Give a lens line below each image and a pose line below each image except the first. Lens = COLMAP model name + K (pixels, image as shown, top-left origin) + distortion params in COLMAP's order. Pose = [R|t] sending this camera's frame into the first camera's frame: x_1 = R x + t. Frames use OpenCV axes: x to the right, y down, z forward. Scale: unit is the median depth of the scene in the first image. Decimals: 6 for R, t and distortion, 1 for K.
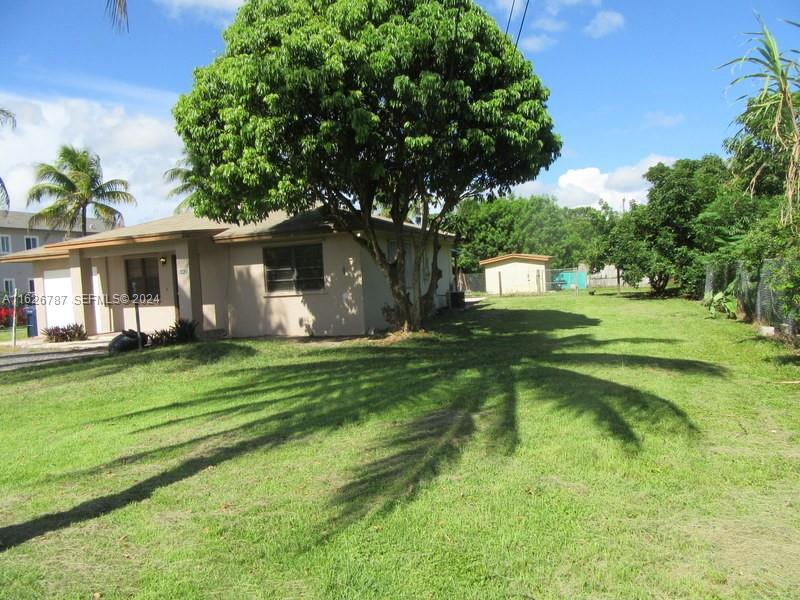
lens RADIAL K [[587.3, 0, 397.7], [0, 587.3, 303.2], [0, 0, 1]] dist [-0.019804, 0.022314]
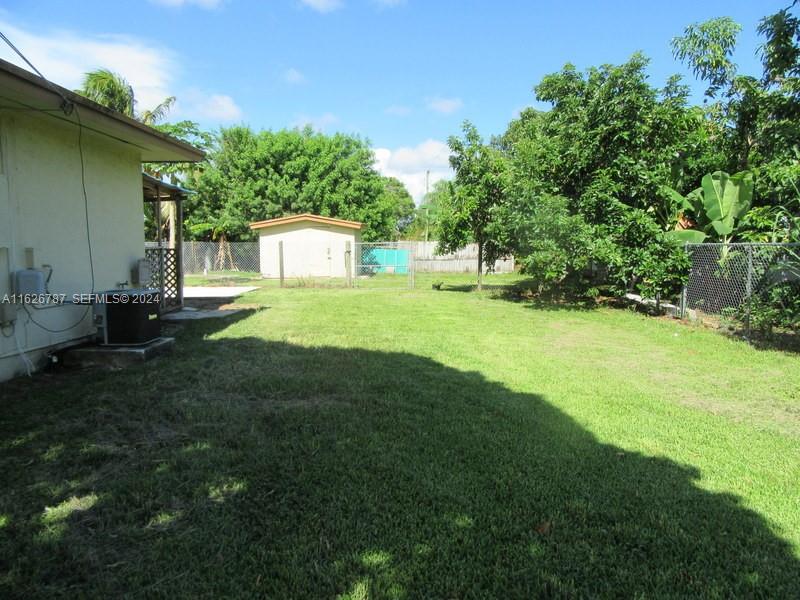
lens RADIAL K [[587.3, 0, 401.4], [0, 587.3, 293.8], [0, 0, 1]] dist [-0.019804, 0.022314]
pose [[0.935645, 0.024042, 0.352124, 0.156998], [-0.034486, 0.999131, 0.023414, -0.038826], [-0.351255, -0.034050, 0.935660, 0.799058]]
